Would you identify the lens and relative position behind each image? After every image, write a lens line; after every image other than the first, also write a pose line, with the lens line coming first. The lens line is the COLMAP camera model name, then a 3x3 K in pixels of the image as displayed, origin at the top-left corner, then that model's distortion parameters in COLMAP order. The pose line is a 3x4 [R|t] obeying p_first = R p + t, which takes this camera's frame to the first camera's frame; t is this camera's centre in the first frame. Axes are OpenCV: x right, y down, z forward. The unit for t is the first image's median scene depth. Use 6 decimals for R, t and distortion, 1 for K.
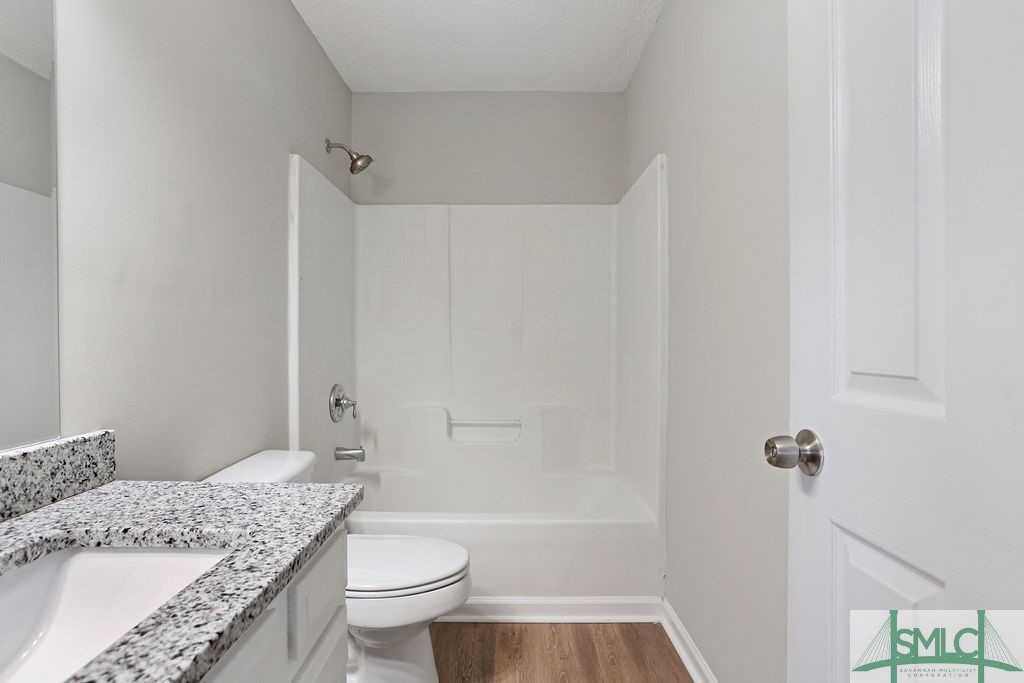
lens RADIAL K [[512.7, 0, 509.1], [0, 512.7, 336.8], [0, 0, 1]] dist [-0.061924, 0.032271]
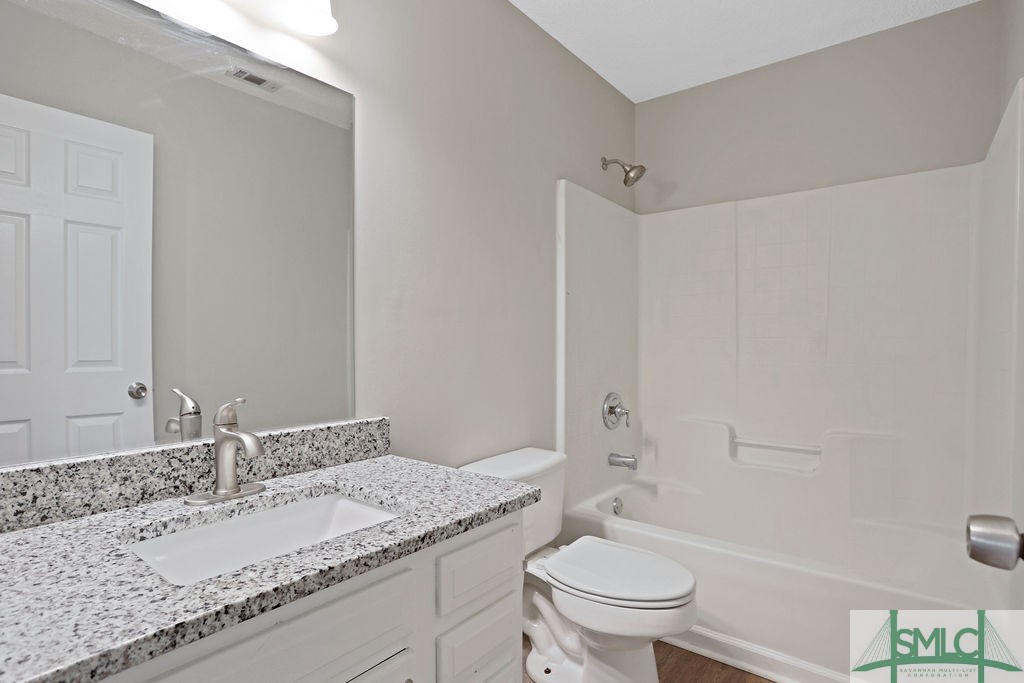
lens RADIAL K [[519.8, 0, 508.0], [0, 519.8, 347.8], [0, 0, 1]] dist [-0.070650, 0.033894]
pose [[0.784774, 0.004493, -0.619766, 0.378699], [0.000574, 0.999968, 0.007976, -0.015828], [0.619782, -0.006616, 0.784746, 0.107496]]
